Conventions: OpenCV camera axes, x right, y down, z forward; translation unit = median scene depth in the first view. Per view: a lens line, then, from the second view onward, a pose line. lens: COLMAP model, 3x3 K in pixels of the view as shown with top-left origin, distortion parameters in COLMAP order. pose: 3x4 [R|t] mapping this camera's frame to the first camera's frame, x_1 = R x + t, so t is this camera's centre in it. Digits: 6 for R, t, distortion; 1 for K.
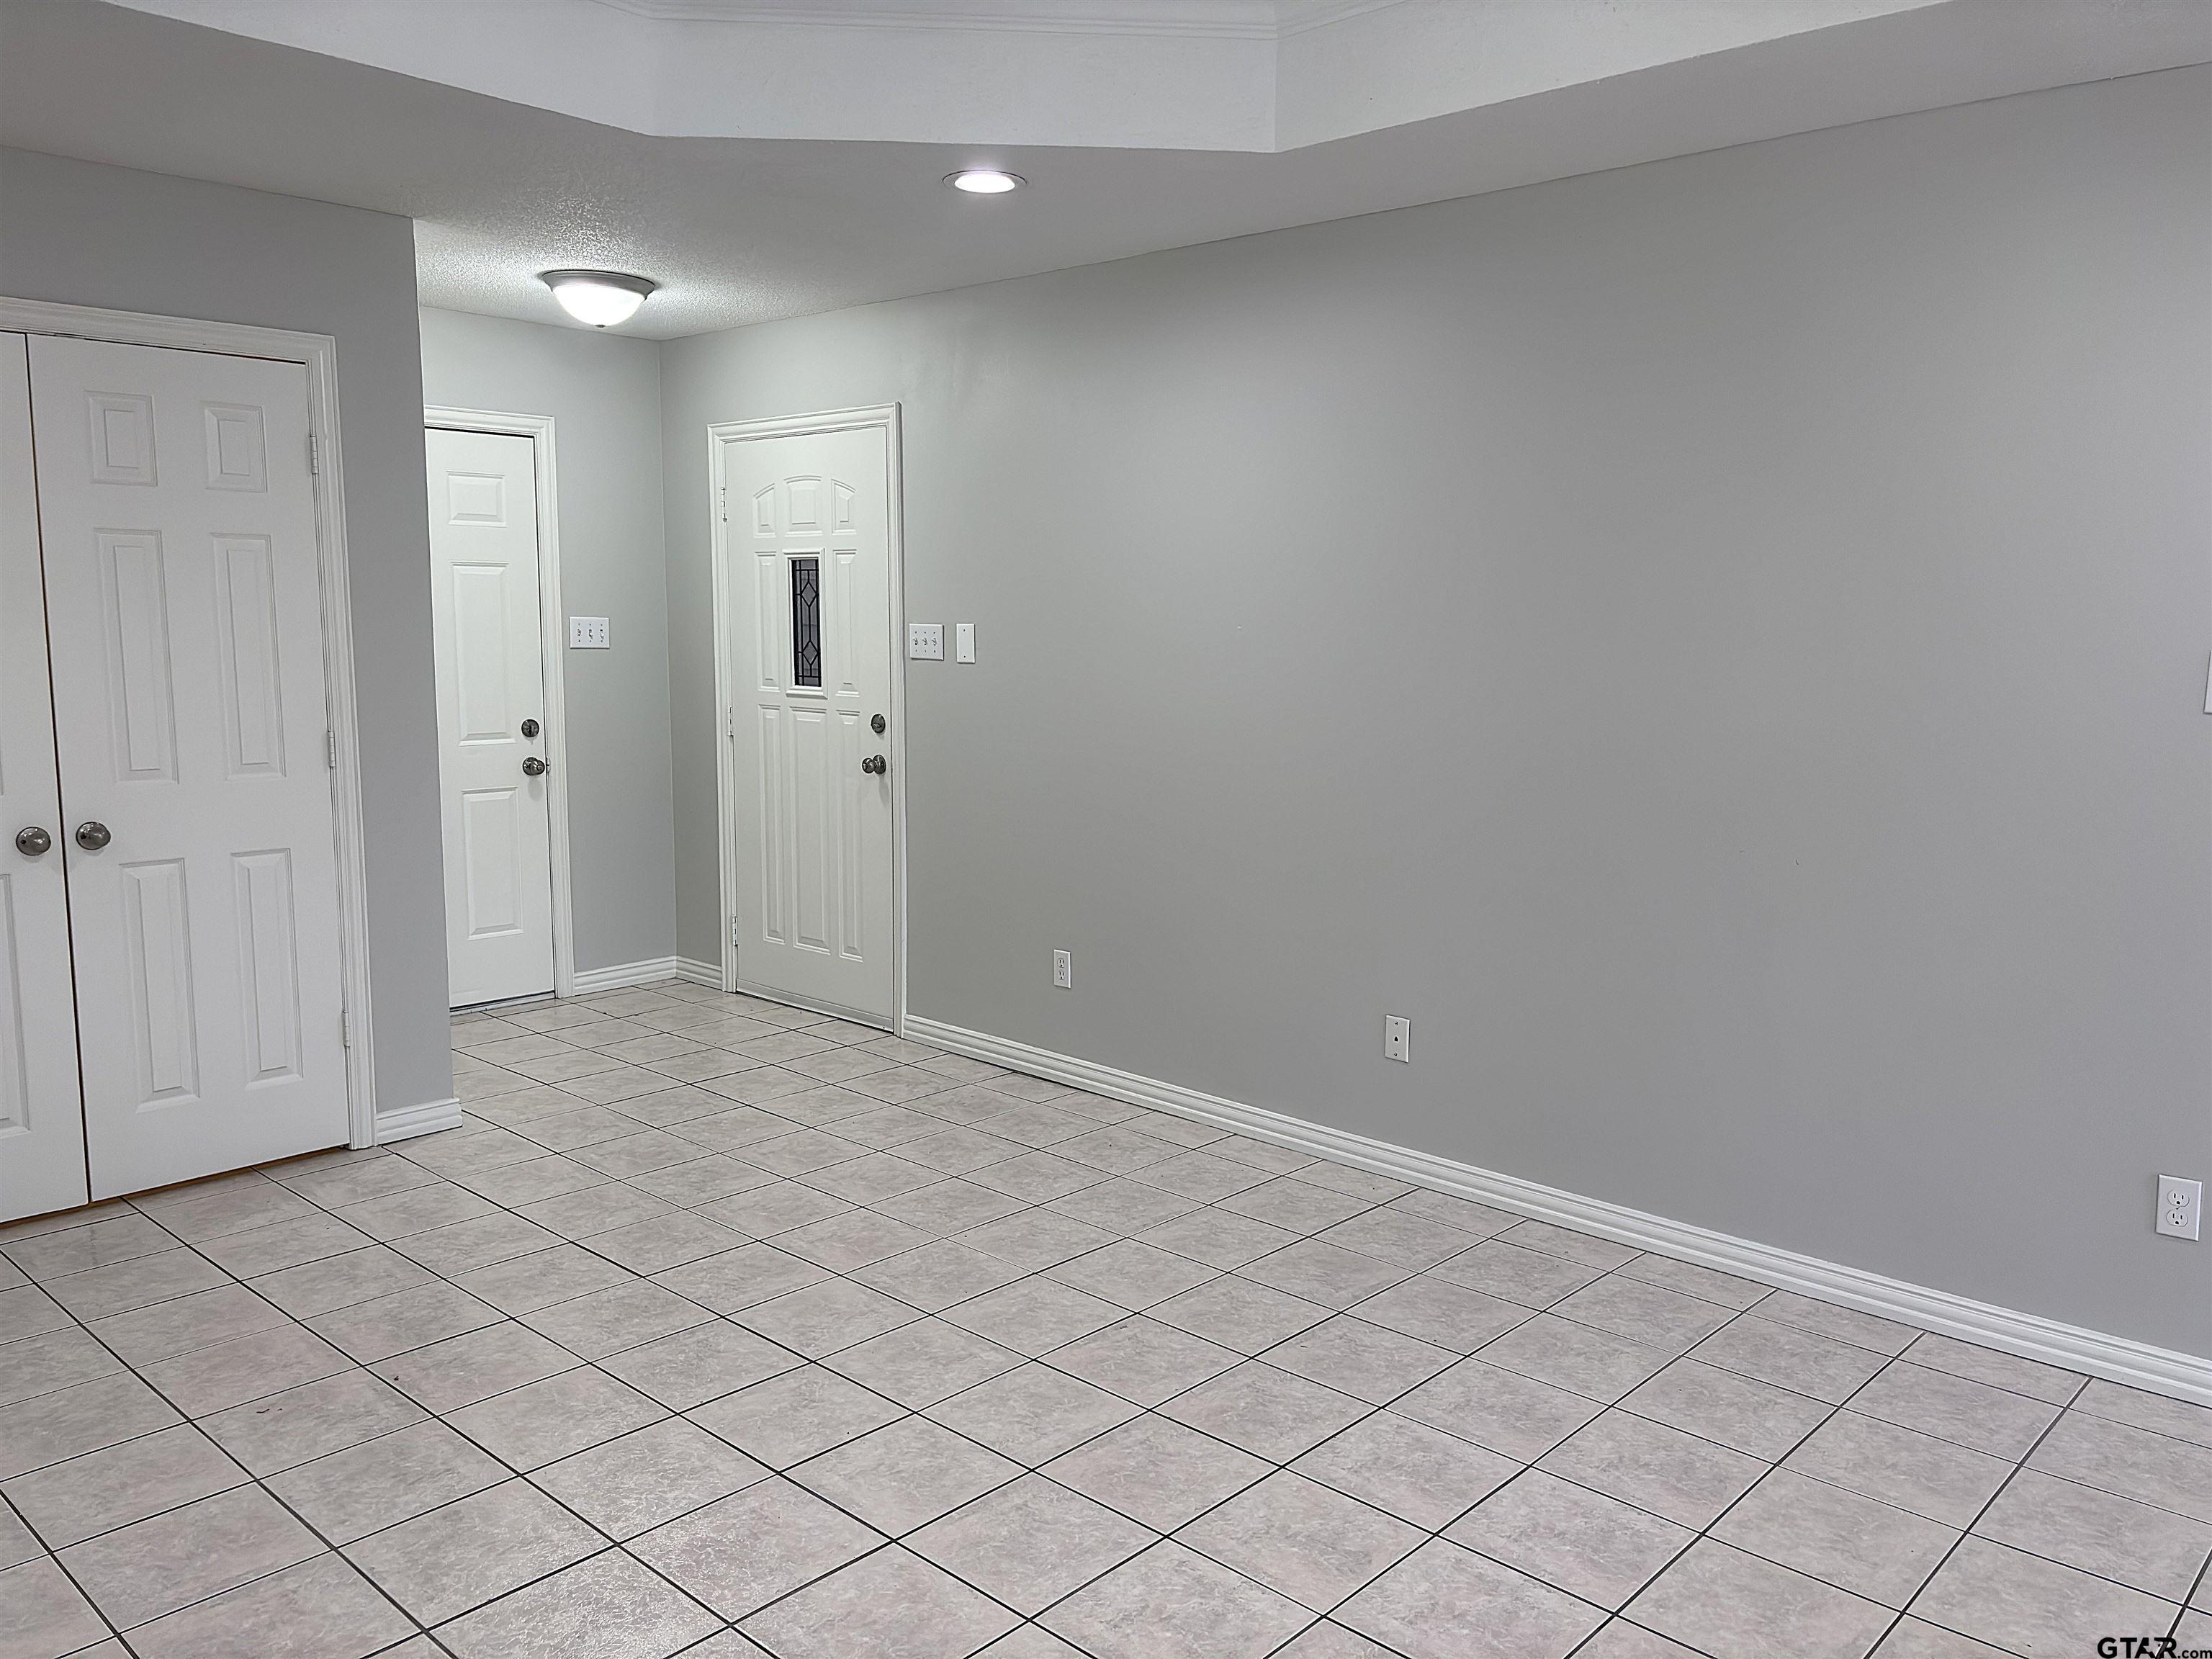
lens RADIAL K [[1668.4, 0, 1115.0], [0, 1668.4, 839.4], [0, 0, 1]] dist [0.033694, -0.033379]
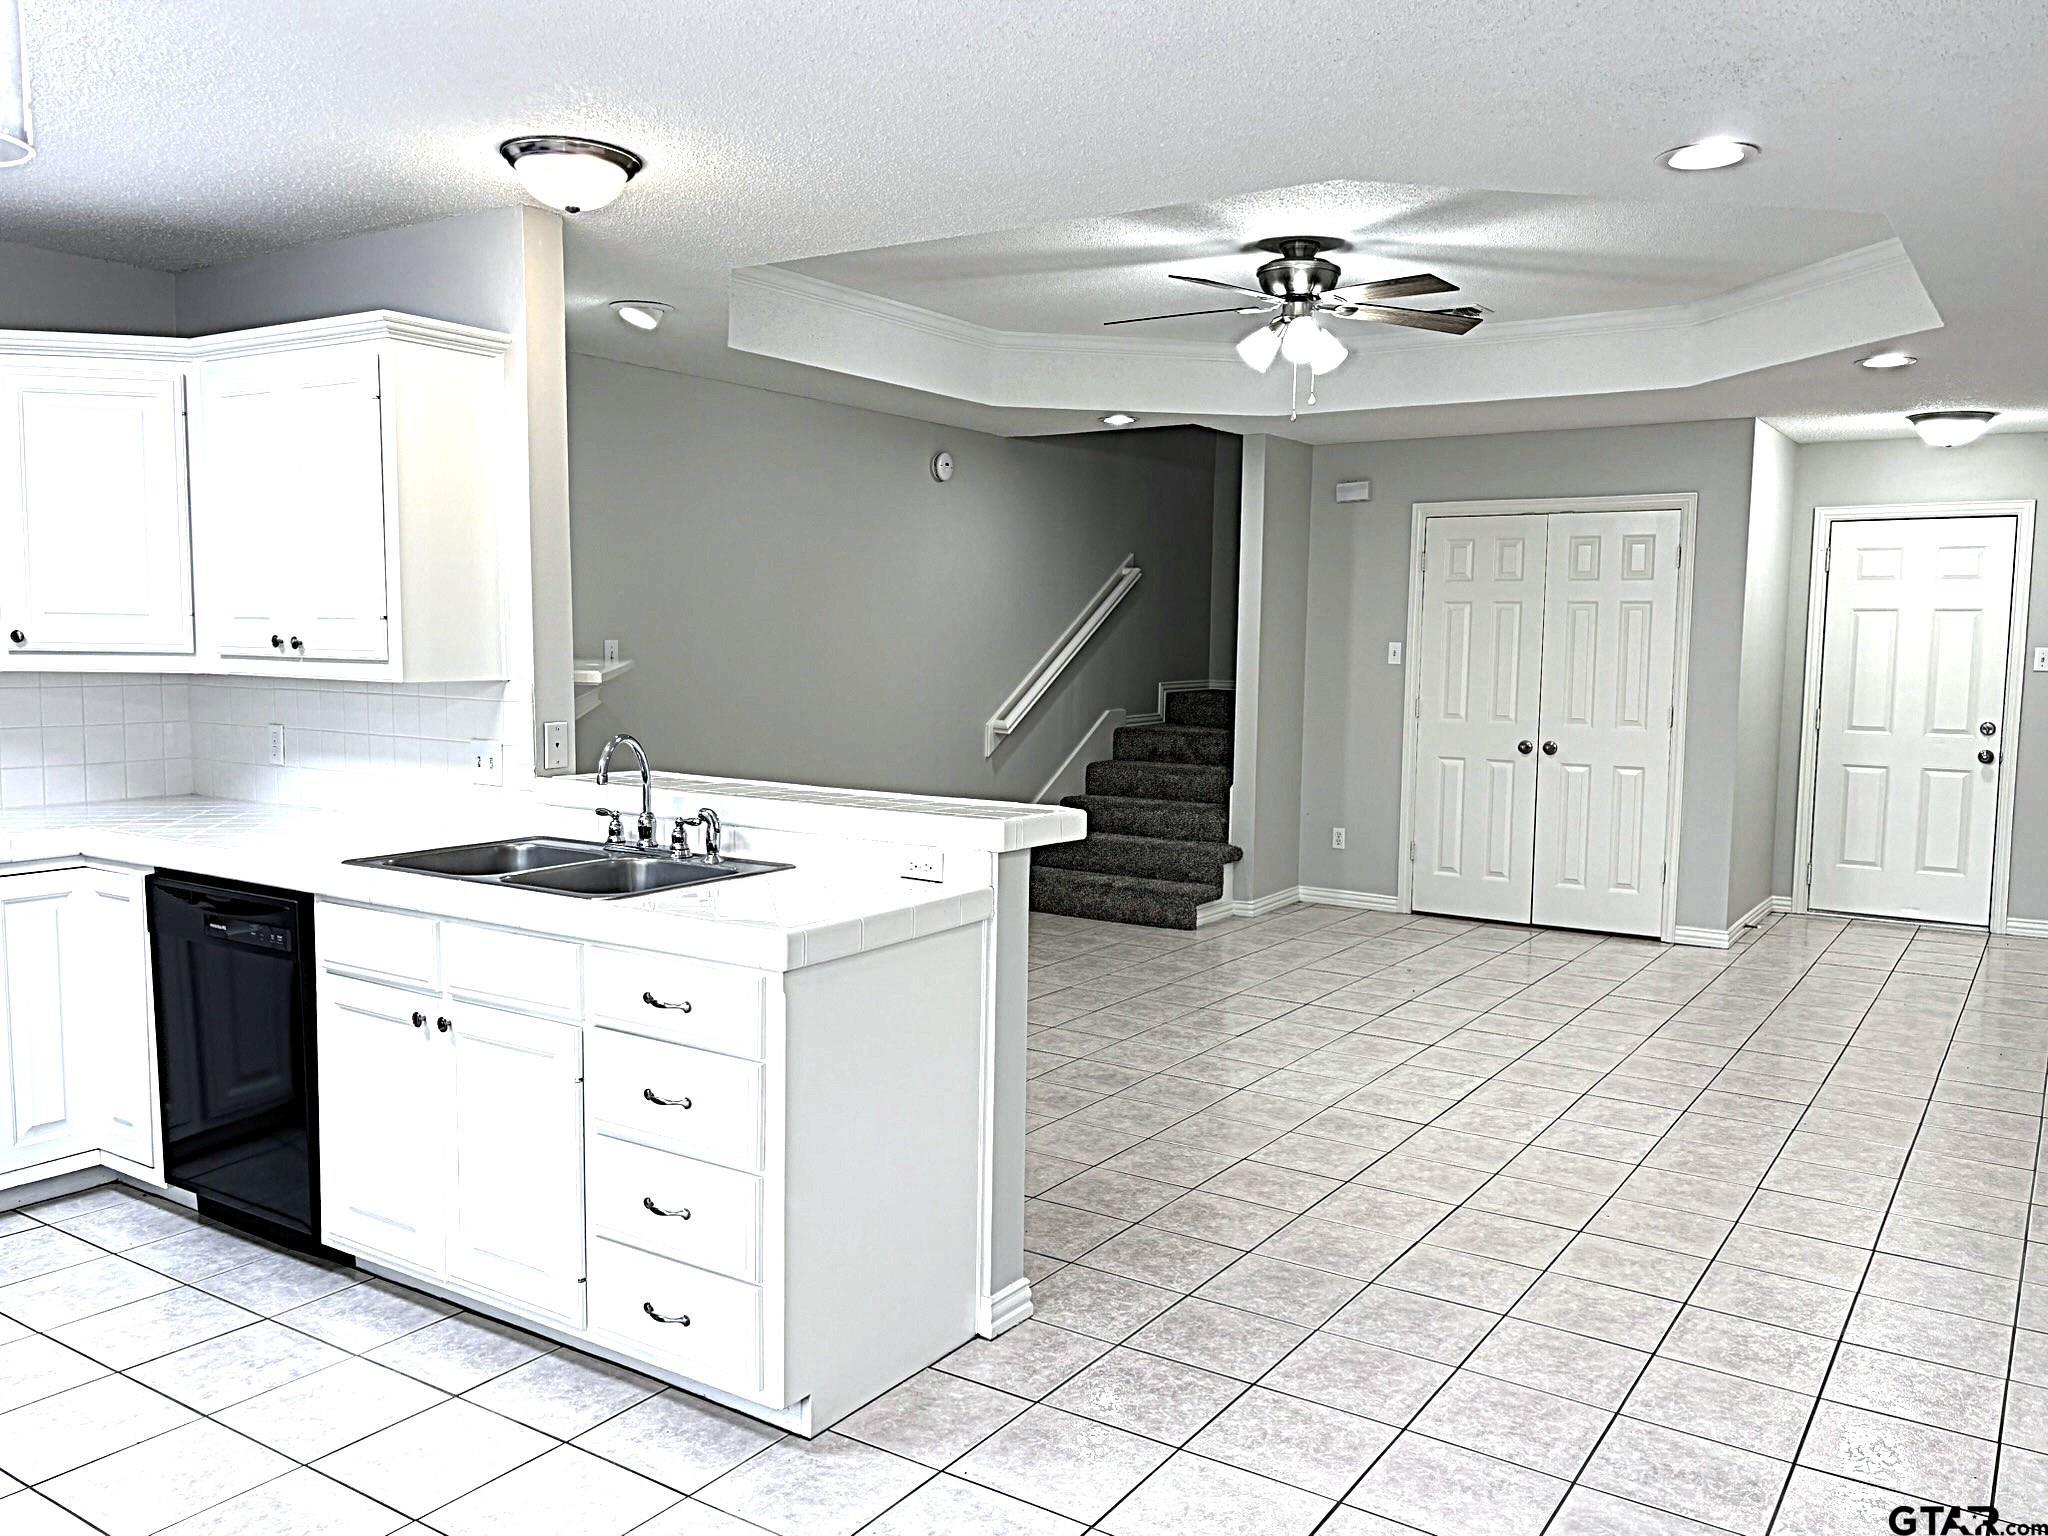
lens RADIAL K [[1593.9, 0, 1029.6], [0, 1593.9, 786.8], [0, 0, 1]] dist [0.003547, 0.010645]
pose [[0.155145, 0.087763, -0.983986, 0.872165], [-0.140117, 0.987931, 0.066023, 0.003647], [0.977904, 0.127630, 0.165570, 0.032046]]
